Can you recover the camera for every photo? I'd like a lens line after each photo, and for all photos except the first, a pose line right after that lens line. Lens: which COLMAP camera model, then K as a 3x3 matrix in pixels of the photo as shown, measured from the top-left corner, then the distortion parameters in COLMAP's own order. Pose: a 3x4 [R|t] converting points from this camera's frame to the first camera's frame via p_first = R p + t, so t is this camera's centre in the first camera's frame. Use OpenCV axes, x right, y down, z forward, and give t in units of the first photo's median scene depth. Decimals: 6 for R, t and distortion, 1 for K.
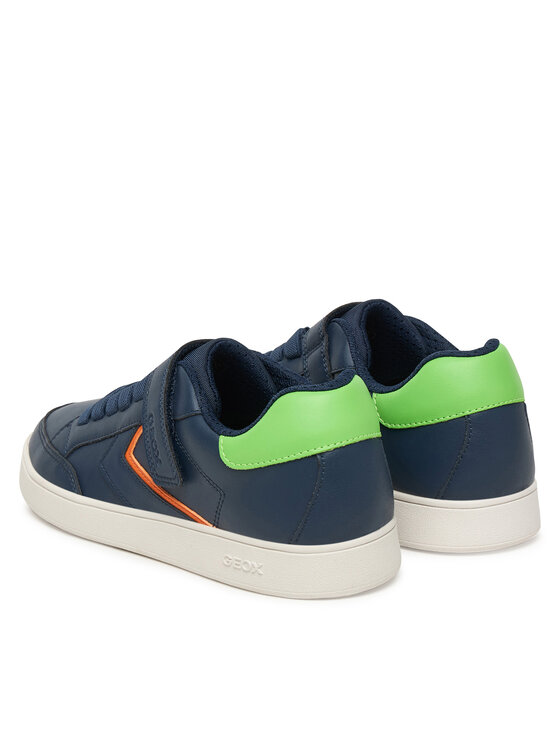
lens RADIAL K [[1781.8, 0, 280.3], [0, 1781.8, 373.2], [0, 0, 1]] dist [0.001842, 0.000000]
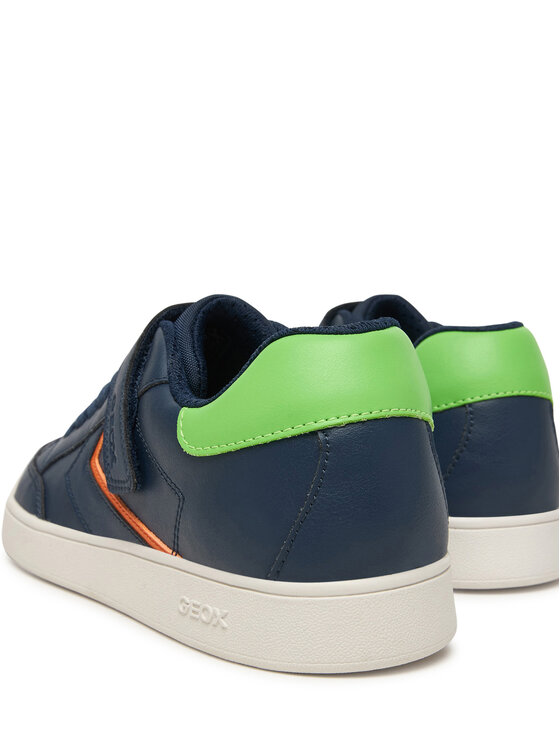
lens RADIAL K [[1426.9, 0, 279.4], [0, 1426.9, 372.5], [0, 0, 1]] dist [0.001714, 0.000000]
pose [[0.992753, 0.061706, -0.103118, 0.053093], [-0.072013, 0.992437, -0.099418, 0.070703], [0.096203, 0.106123, 0.989688, 0.486237]]
